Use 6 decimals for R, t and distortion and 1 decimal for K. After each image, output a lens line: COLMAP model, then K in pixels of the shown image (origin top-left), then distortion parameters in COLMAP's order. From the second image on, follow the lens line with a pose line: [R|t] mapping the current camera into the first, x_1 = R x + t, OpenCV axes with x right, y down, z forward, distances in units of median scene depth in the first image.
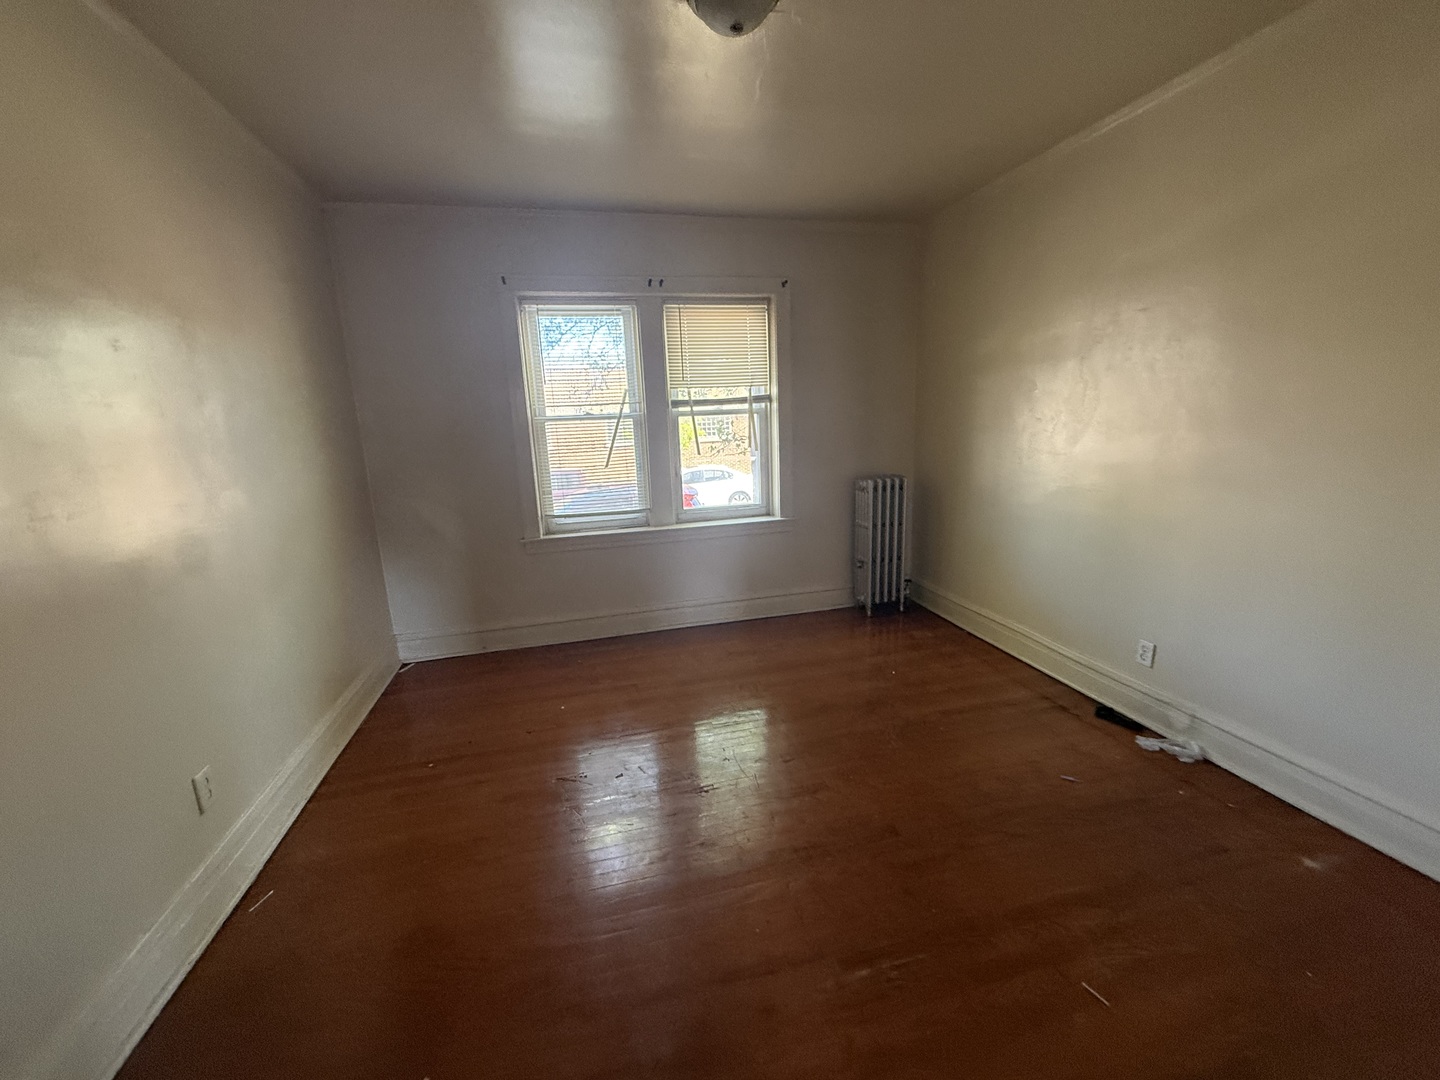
lens RADIAL K [[578.0, 0, 720.5], [0, 578.0, 543.2], [0, 0, 1]] dist [-0.000079, -0.000367]
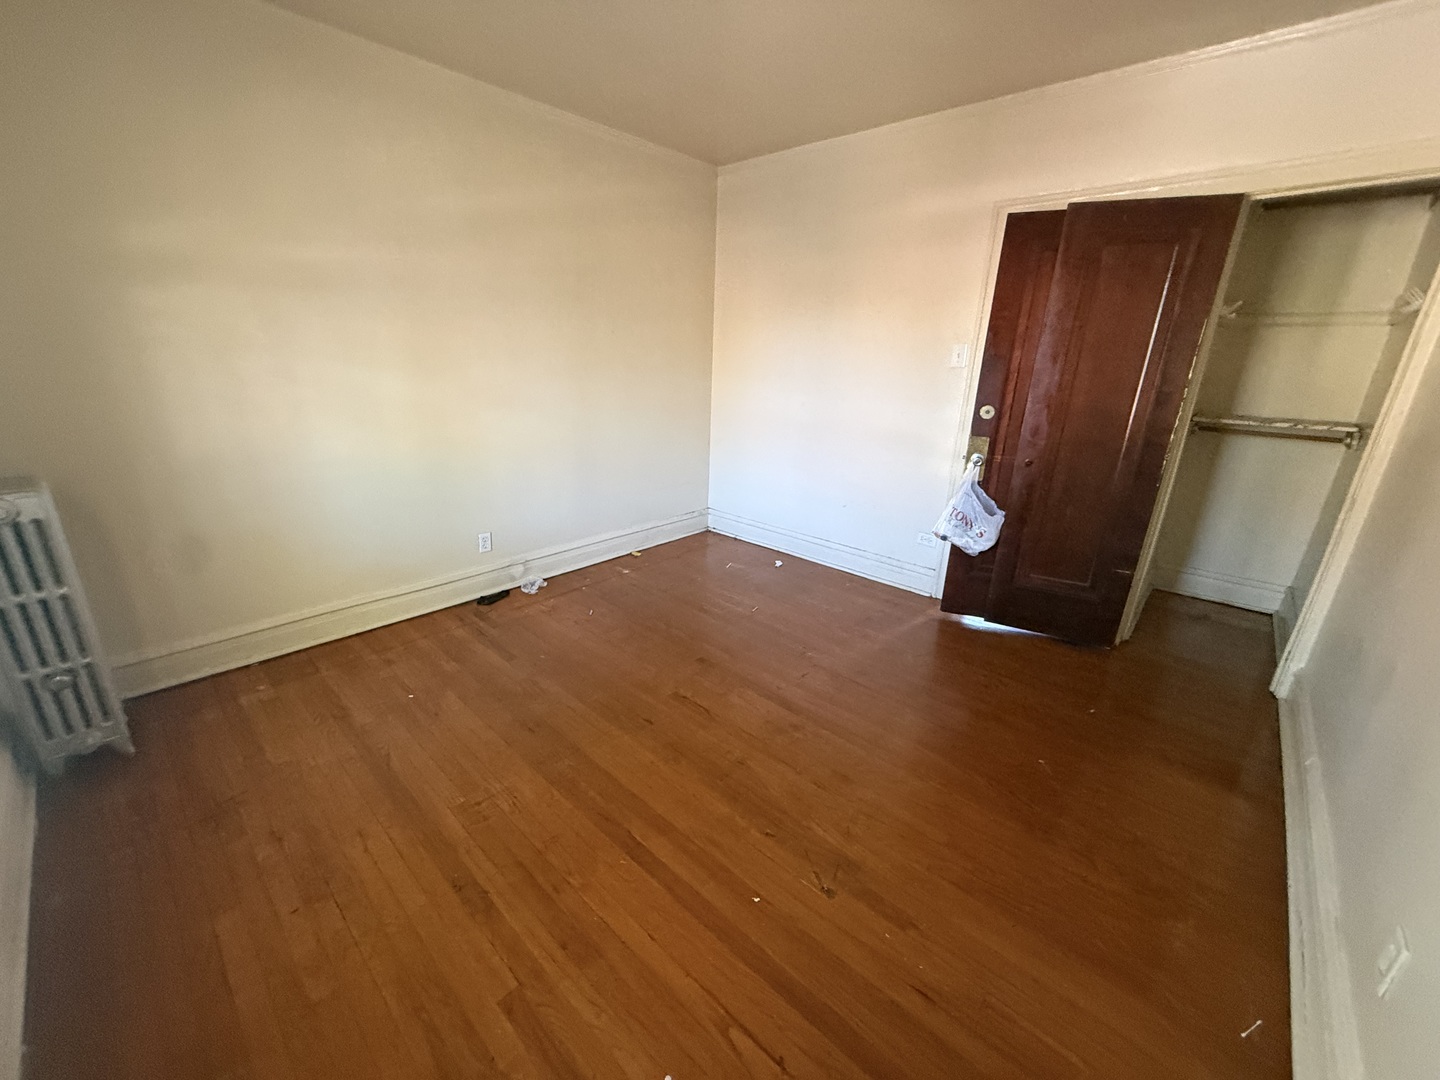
lens RADIAL K [[578.0, 0, 719.9], [0, 578.0, 539.6], [0, 0, 1]] dist [-0.000079, -0.000367]
pose [[-0.558250, -0.237770, 0.794873, -0.623803], [0.169323, 0.905241, 0.389703, -0.245261], [-0.812211, 0.352142, -0.465090, 1.212558]]
